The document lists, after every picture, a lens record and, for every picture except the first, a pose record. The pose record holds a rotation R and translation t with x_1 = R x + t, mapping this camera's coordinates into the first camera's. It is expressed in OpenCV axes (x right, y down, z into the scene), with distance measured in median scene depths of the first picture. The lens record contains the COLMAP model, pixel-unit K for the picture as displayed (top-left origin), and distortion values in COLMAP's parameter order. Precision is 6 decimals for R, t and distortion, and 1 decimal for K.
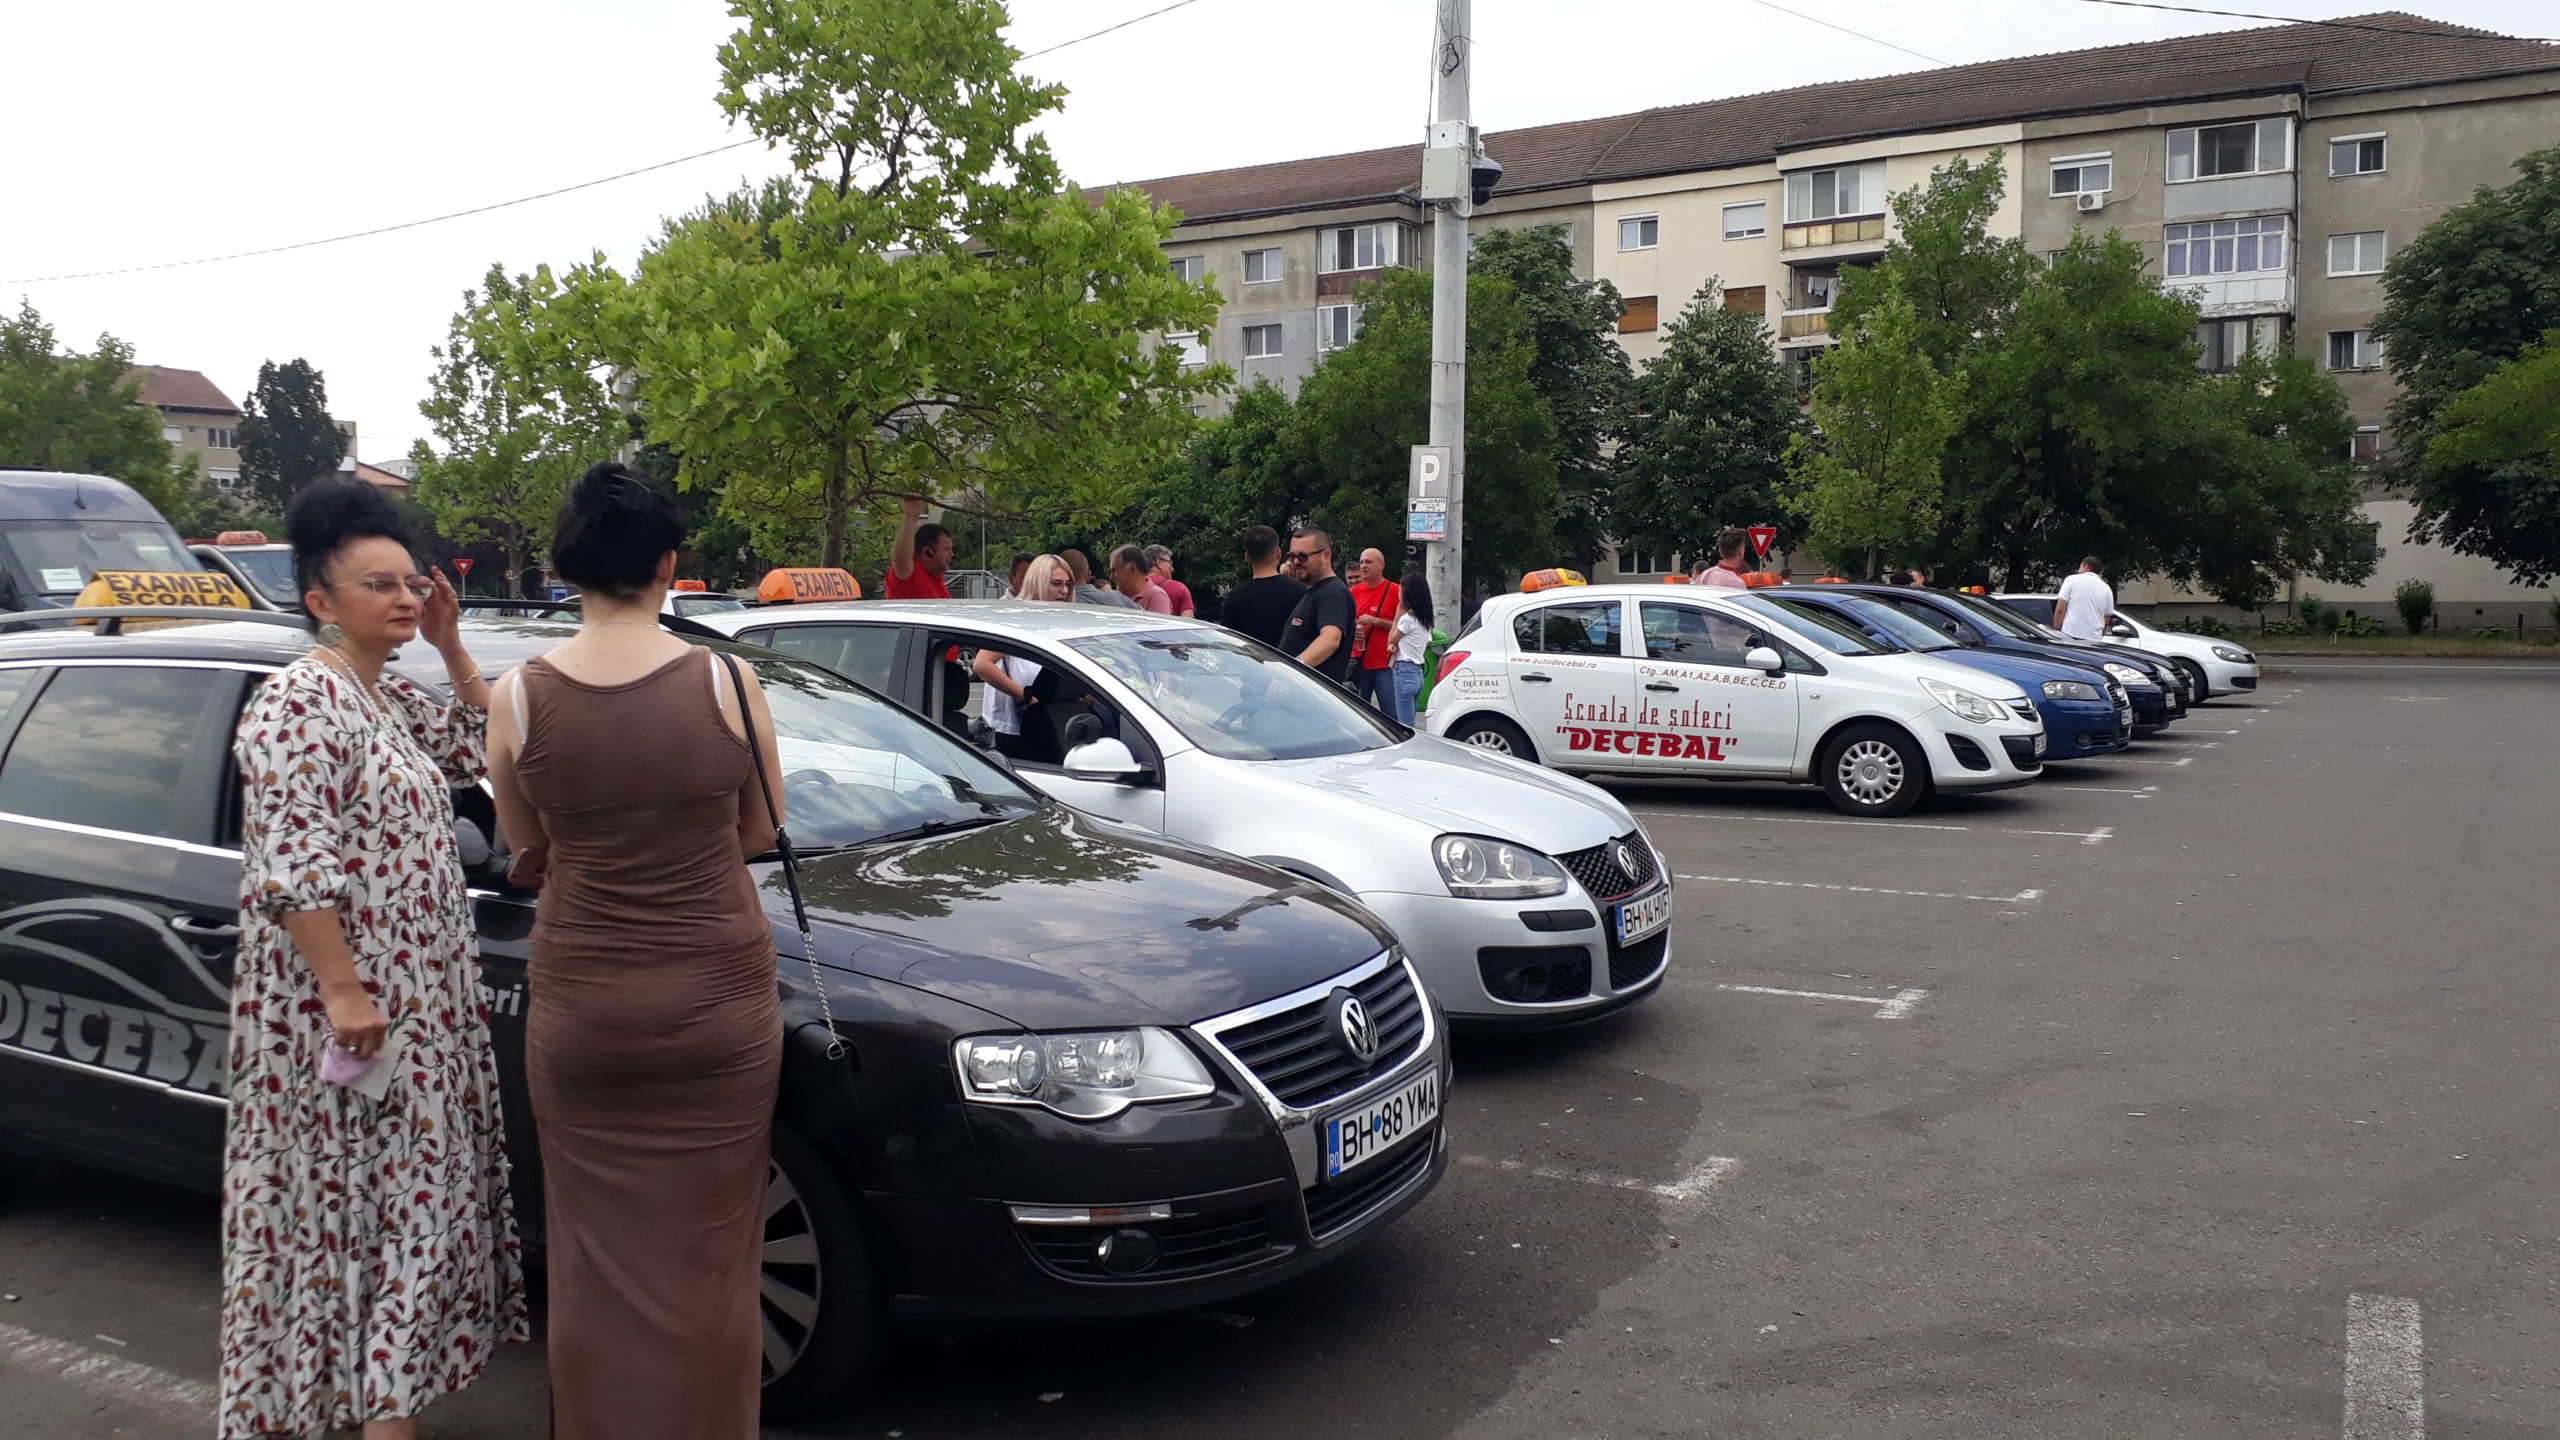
lens RADIAL K [[2062.3, 0, 1251.6], [0, 2062.3, 773.3], [0, 0, 1]] dist [0.120221, -0.198205]
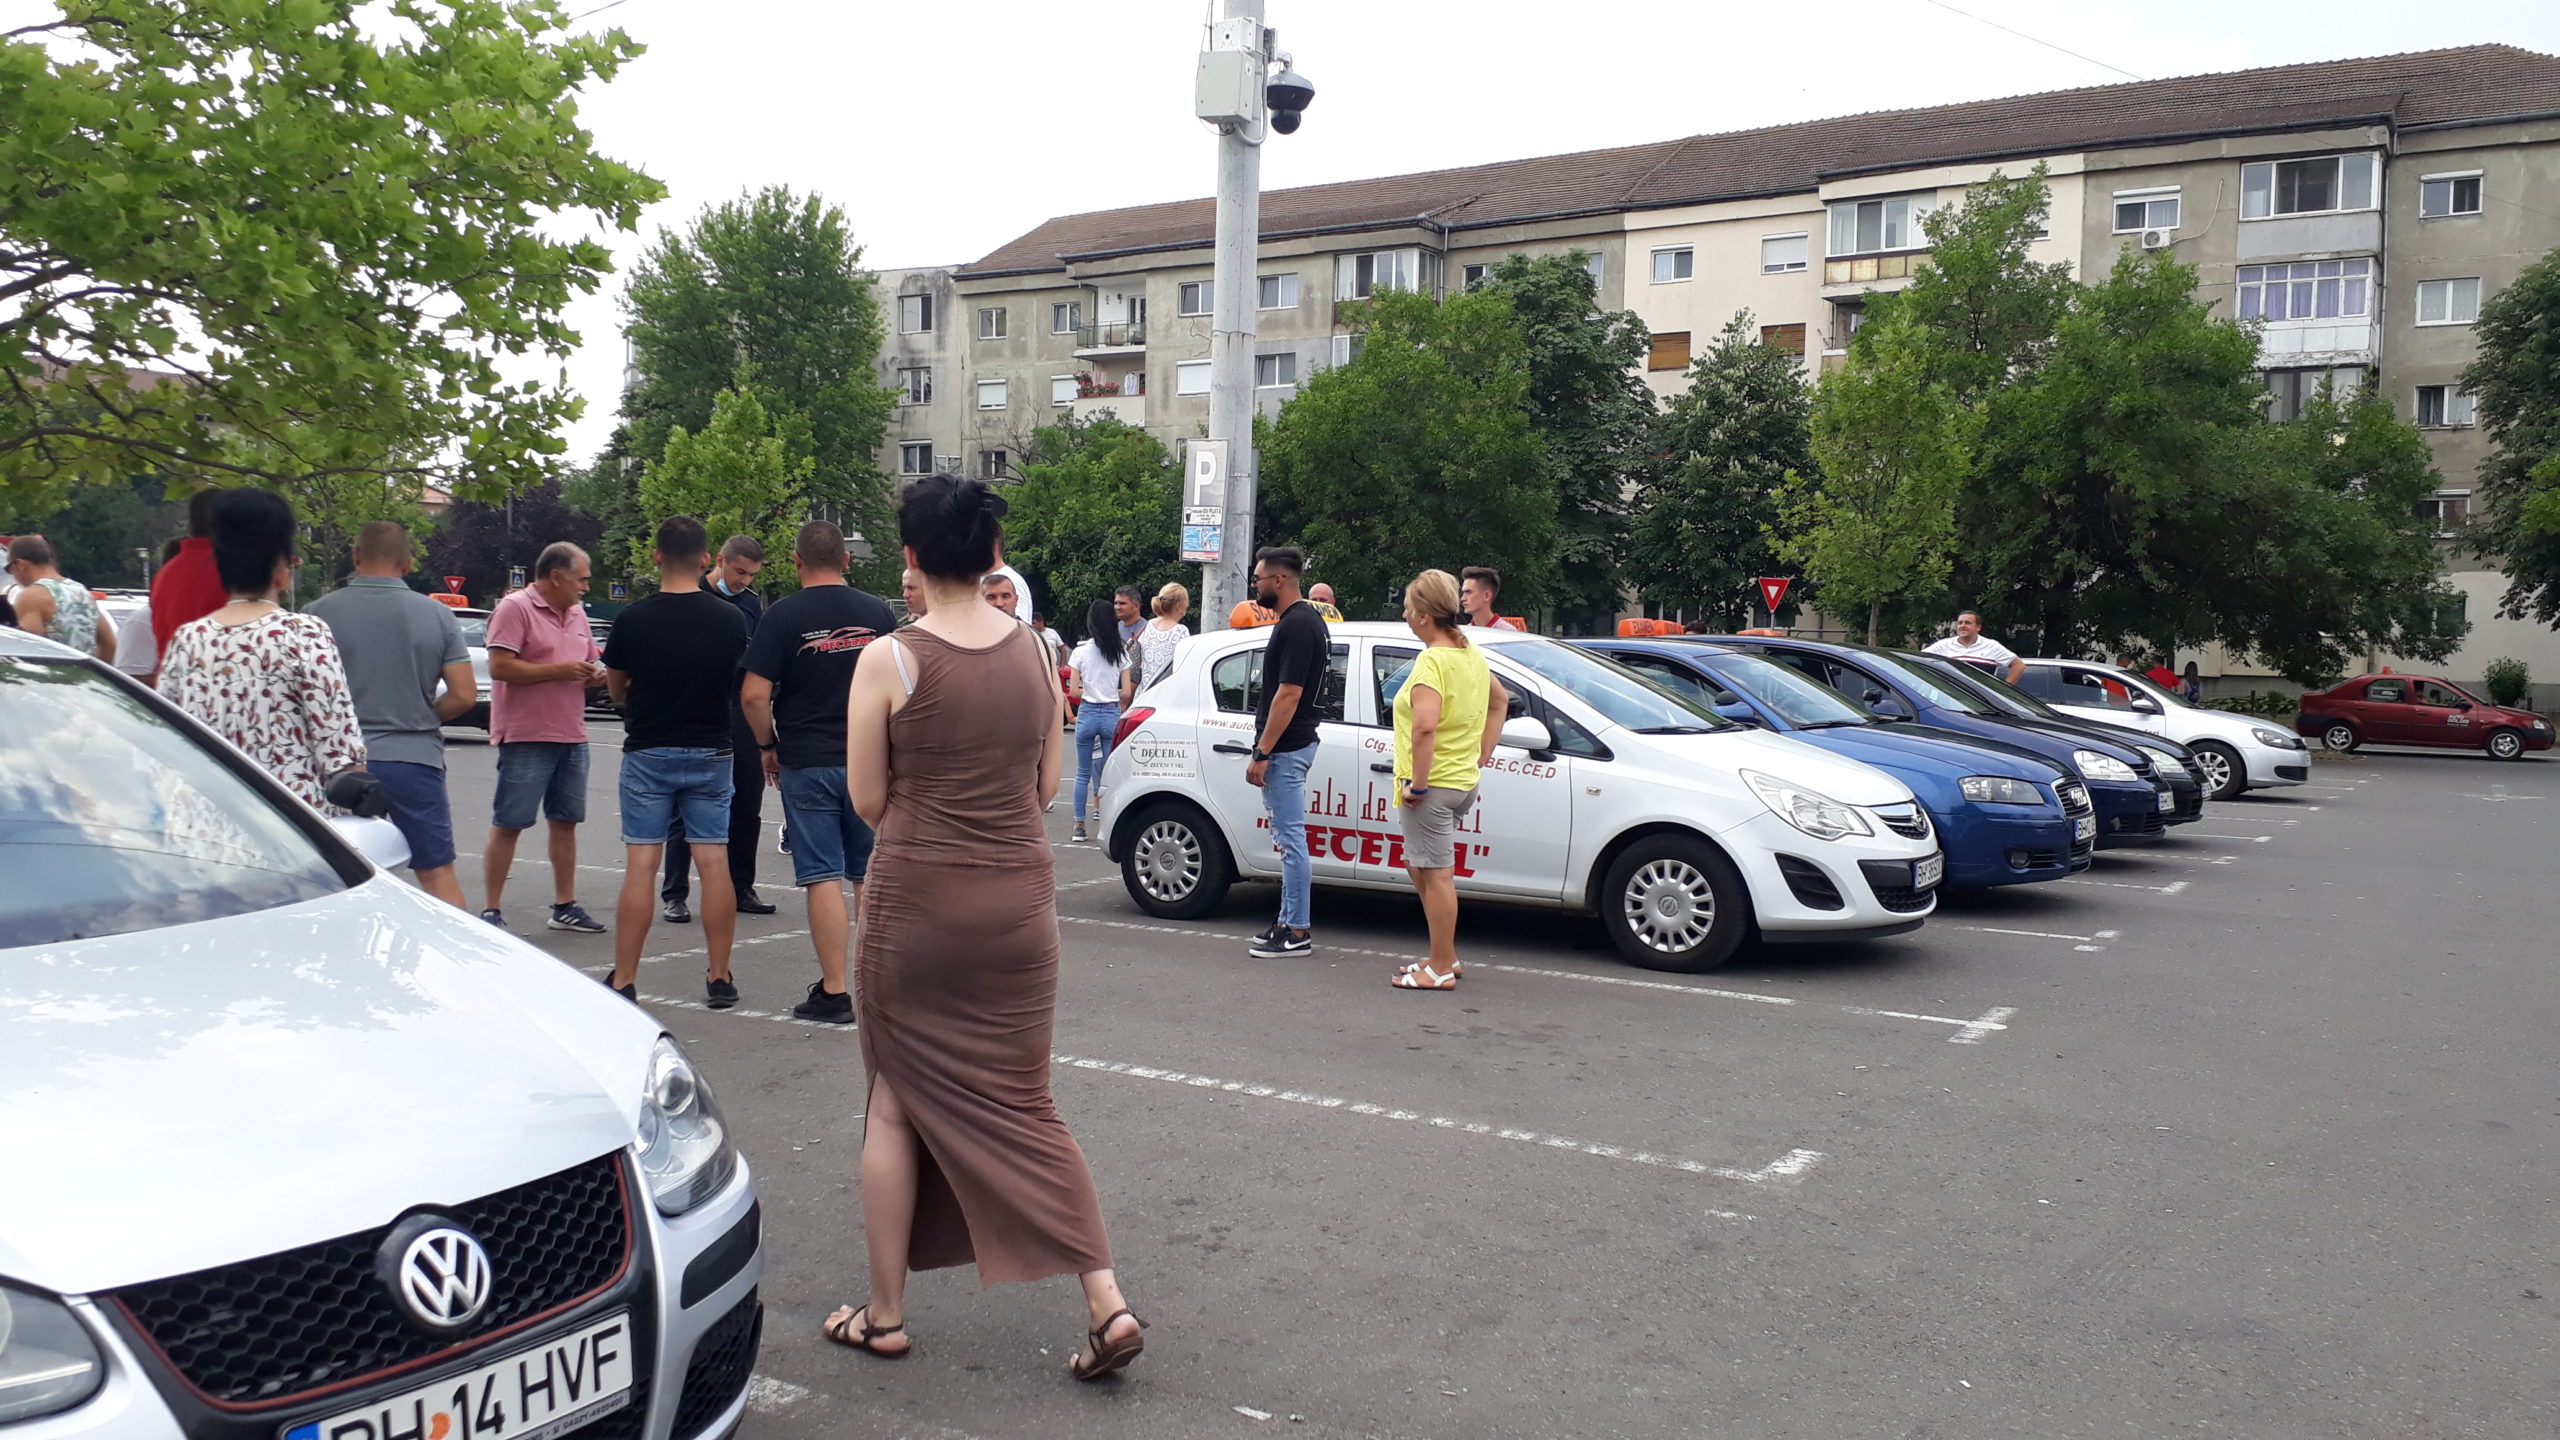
lens RADIAL K [[2059.3, 0, 1262.4], [0, 2059.3, 758.4], [0, 0, 1]] dist [0.119898, -0.188822]
pose [[0.999018, 0.032159, -0.030478, 0.047990], [-0.032999, 0.999078, -0.027469, -0.006690], [0.029566, 0.028448, 0.999158, 0.083444]]
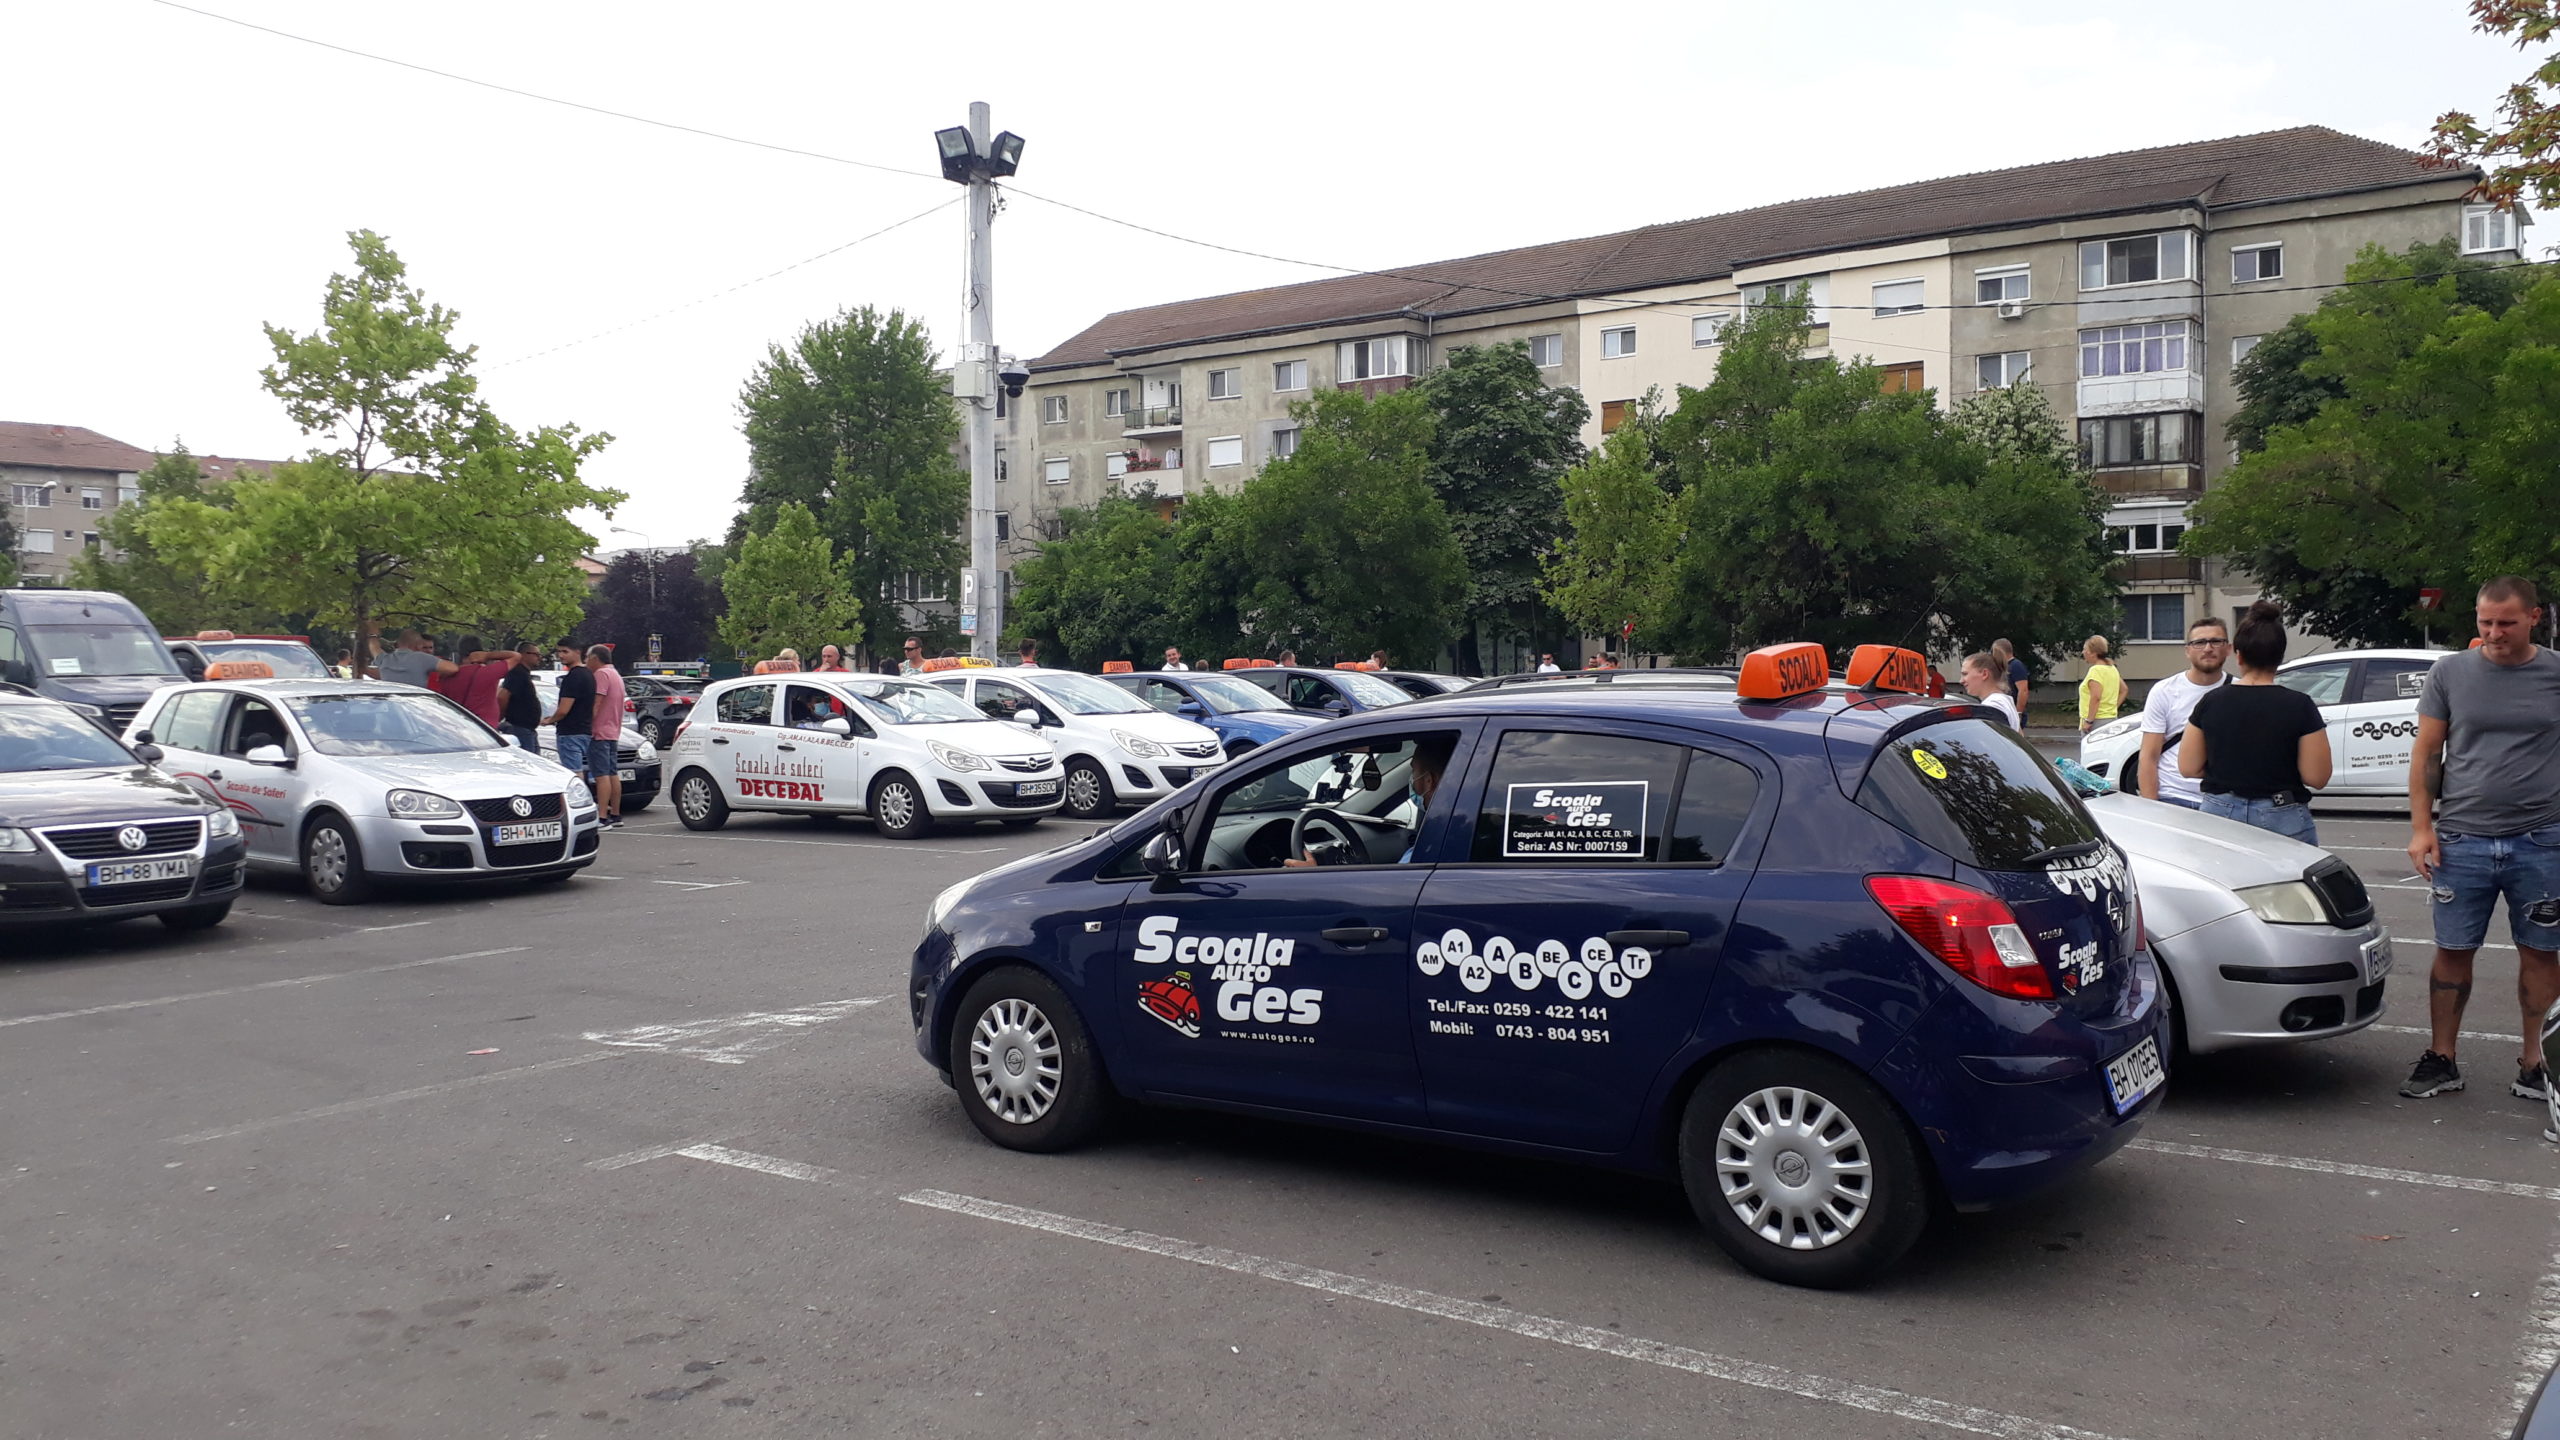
lens RADIAL K [[2089.7, 0, 1253.9], [0, 2089.7, 718.9], [0, 0, 1]] dist [0.240774, -0.521365]
pose [[0.993743, 0.001327, -0.111686, 0.155980], [-0.008436, 0.997965, -0.063199, 0.011537], [0.111375, 0.063746, 0.991732, -0.138104]]
